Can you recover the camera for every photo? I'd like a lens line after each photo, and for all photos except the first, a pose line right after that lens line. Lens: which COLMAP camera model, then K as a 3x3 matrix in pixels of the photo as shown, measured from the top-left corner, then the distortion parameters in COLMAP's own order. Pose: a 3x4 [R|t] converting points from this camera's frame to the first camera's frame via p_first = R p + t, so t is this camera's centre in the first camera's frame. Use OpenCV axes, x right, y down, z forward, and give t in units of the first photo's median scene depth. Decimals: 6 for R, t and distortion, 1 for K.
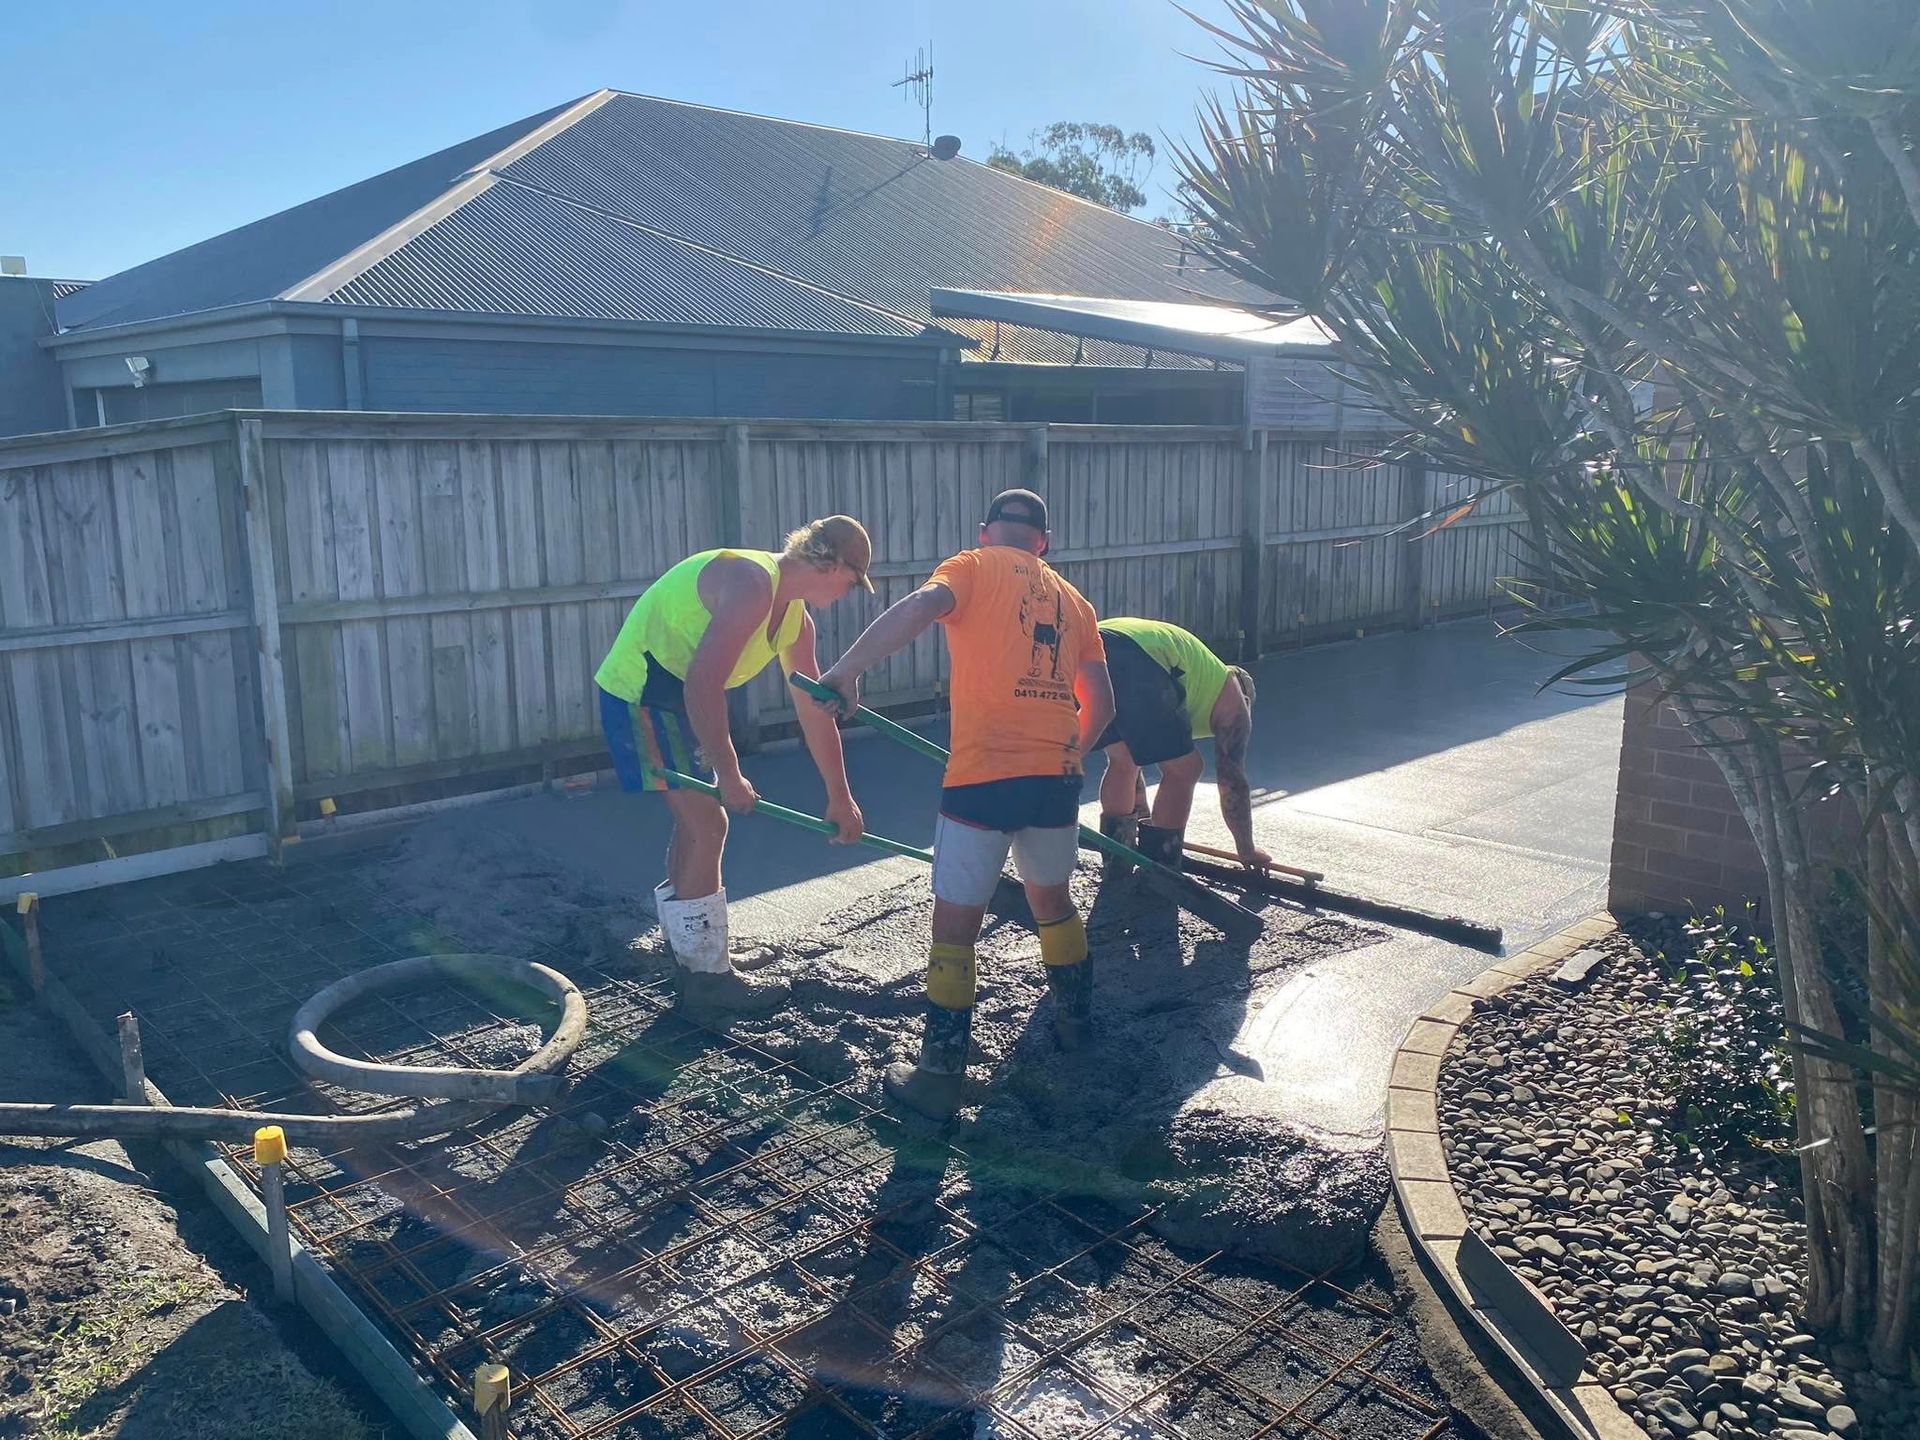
lens RADIAL K [[1450.5, 0, 953.6], [0, 1450.5, 702.7], [0, 0, 1]] dist [0.023153, -0.001639]
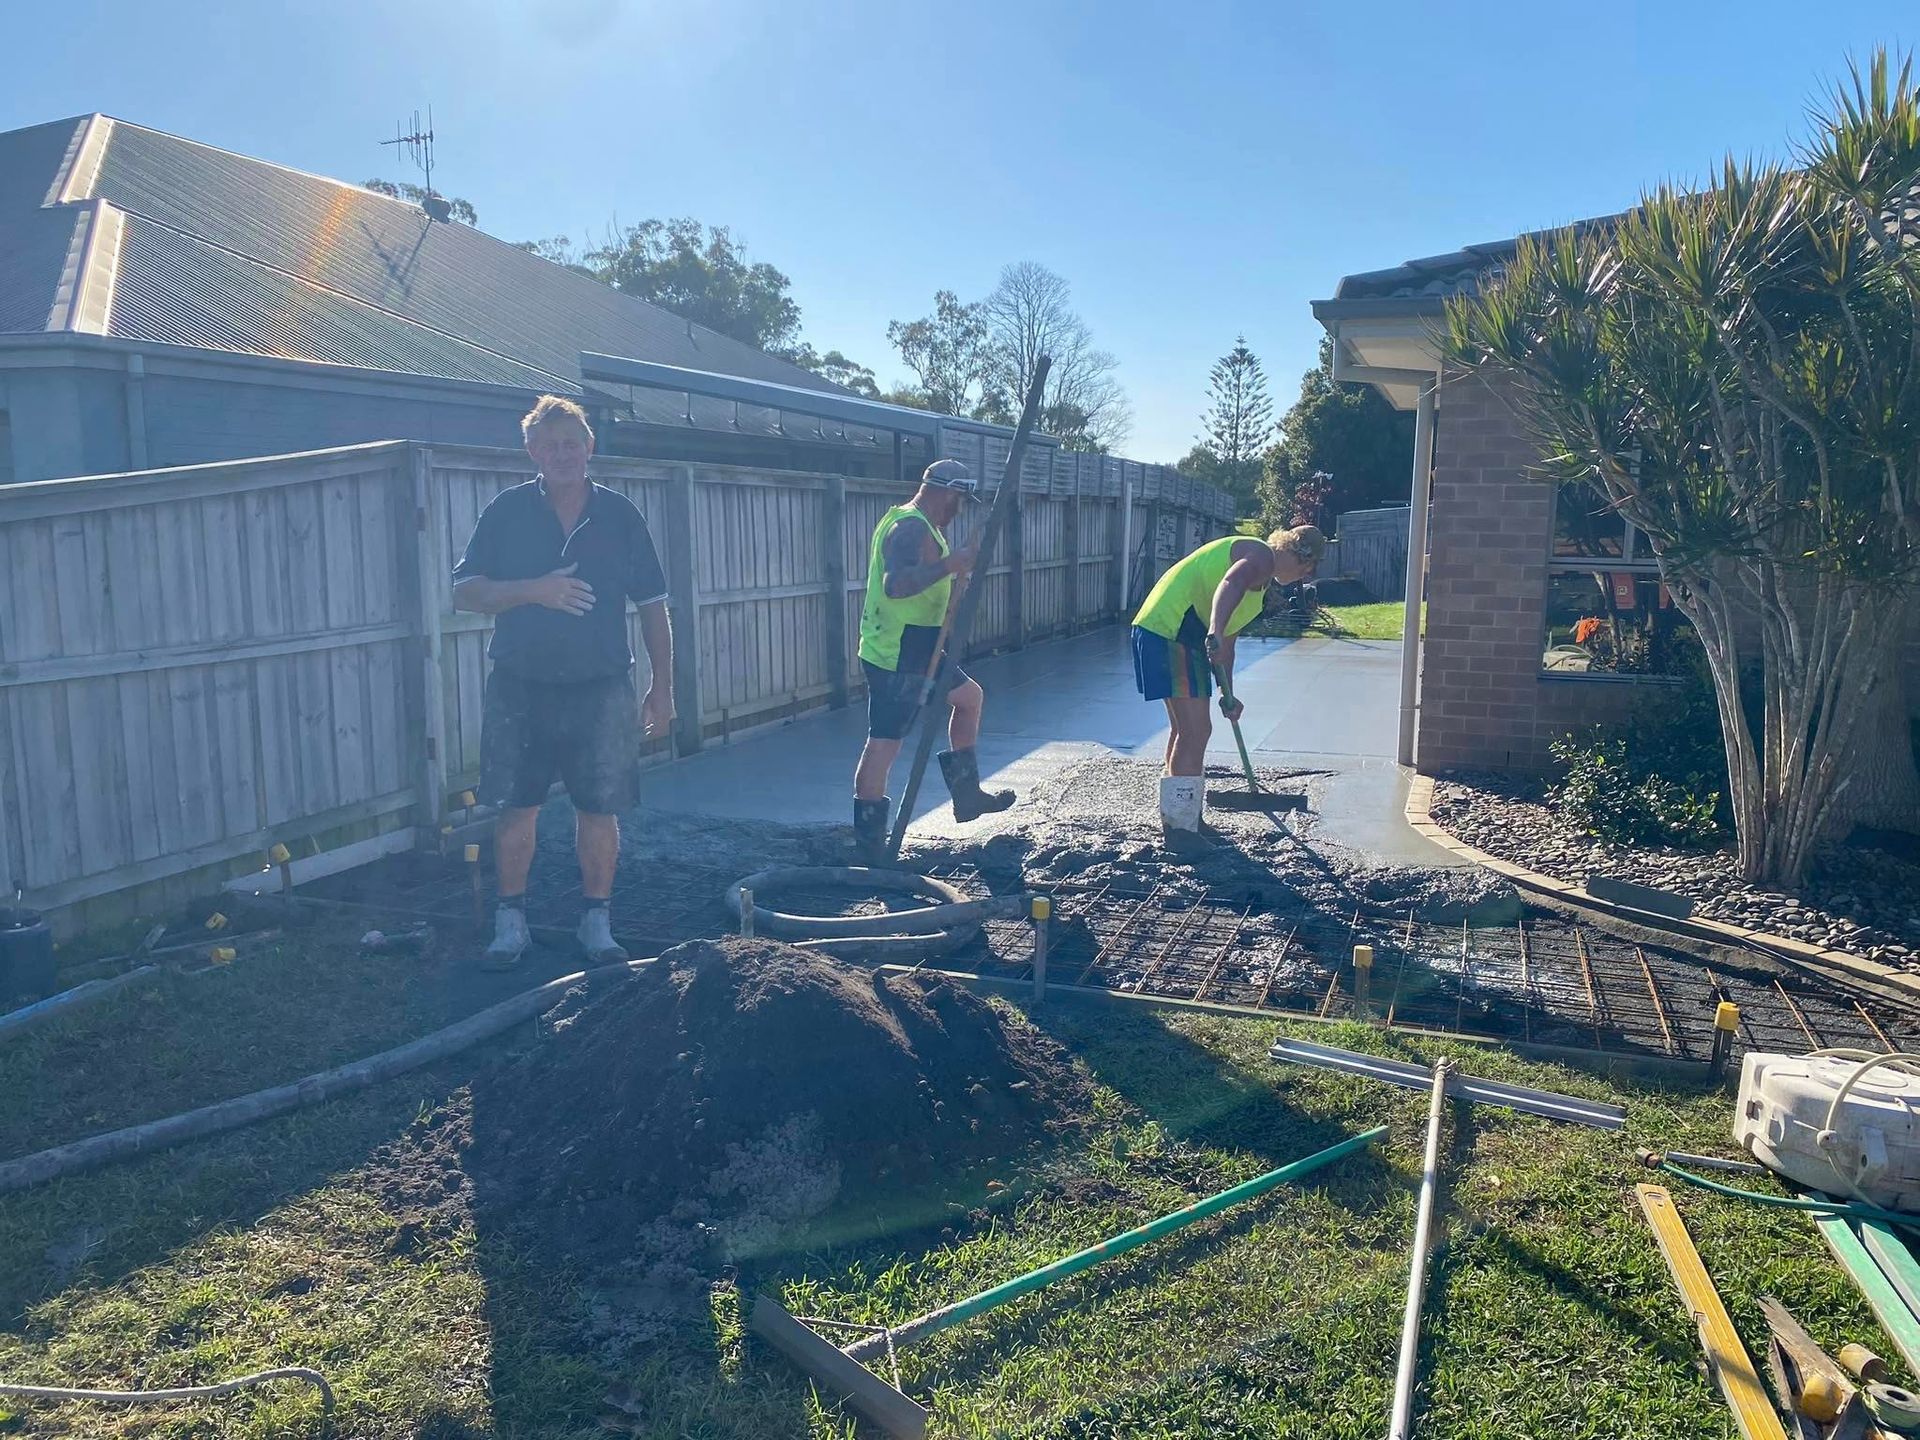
lens RADIAL K [[1450.5, 0, 971.0], [0, 1450.5, 733.3], [0, 0, 1]] dist [0.023153, -0.001639]
pose [[0.884410, -0.064810, 0.462189, -0.612458], [0.078716, 0.996838, -0.010844, 0.065000], [-0.460025, 0.045972, 0.886715, -0.163083]]
